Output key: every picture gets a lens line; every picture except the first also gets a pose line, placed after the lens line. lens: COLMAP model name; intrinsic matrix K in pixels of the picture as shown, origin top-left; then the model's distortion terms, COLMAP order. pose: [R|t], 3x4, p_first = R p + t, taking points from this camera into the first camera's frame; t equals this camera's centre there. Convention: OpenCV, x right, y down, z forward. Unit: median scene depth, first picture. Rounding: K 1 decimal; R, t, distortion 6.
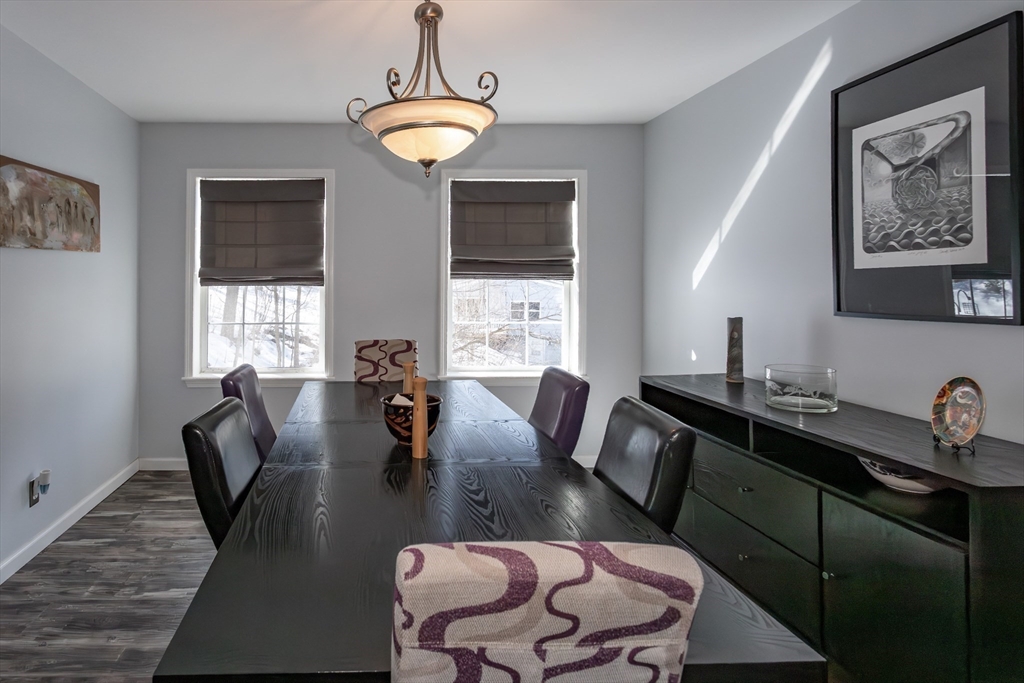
lens RADIAL K [[528.8, 0, 362.7], [0, 528.8, 284.7], [0, 0, 1]] dist [0.002262, 0.001114]
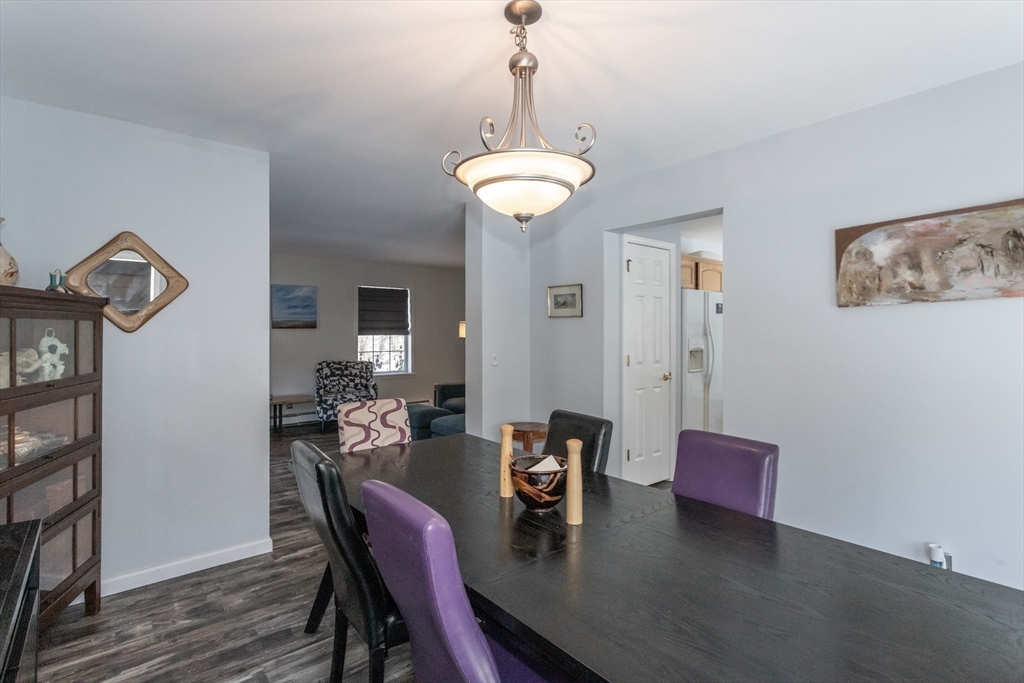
lens RADIAL K [[497.2, 0, 510.1], [0, 497.2, 335.4], [0, 0, 1]] dist [0.002166, 0.000603]
pose [[-0.772671, 0.006556, -0.634773, 0.553964], [-0.001872, 0.999919, 0.012606, -0.020478], [0.634804, 0.010928, -0.772596, 1.298957]]
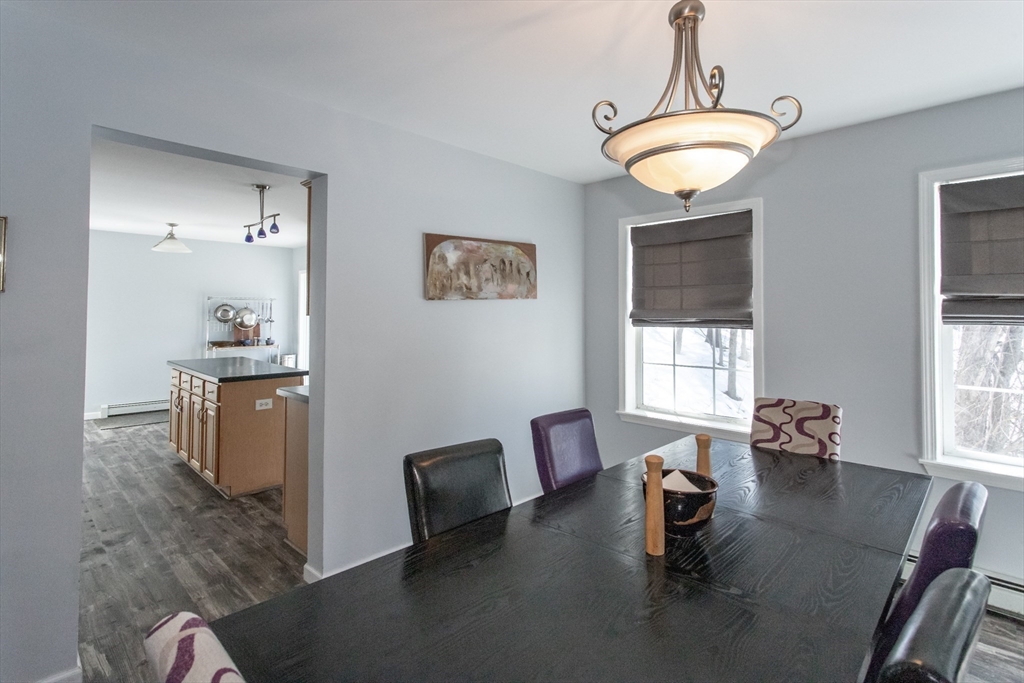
lens RADIAL K [[490.8, 0, 511.6], [0, 490.8, 304.3], [0, 0, 1]] dist [0.000111, 0.000078]
pose [[0.709935, -0.011965, -0.704166, 0.347404], [-0.004720, 0.999752, -0.021746, -0.031655], [0.704251, 0.018762, 0.709703, 0.206001]]
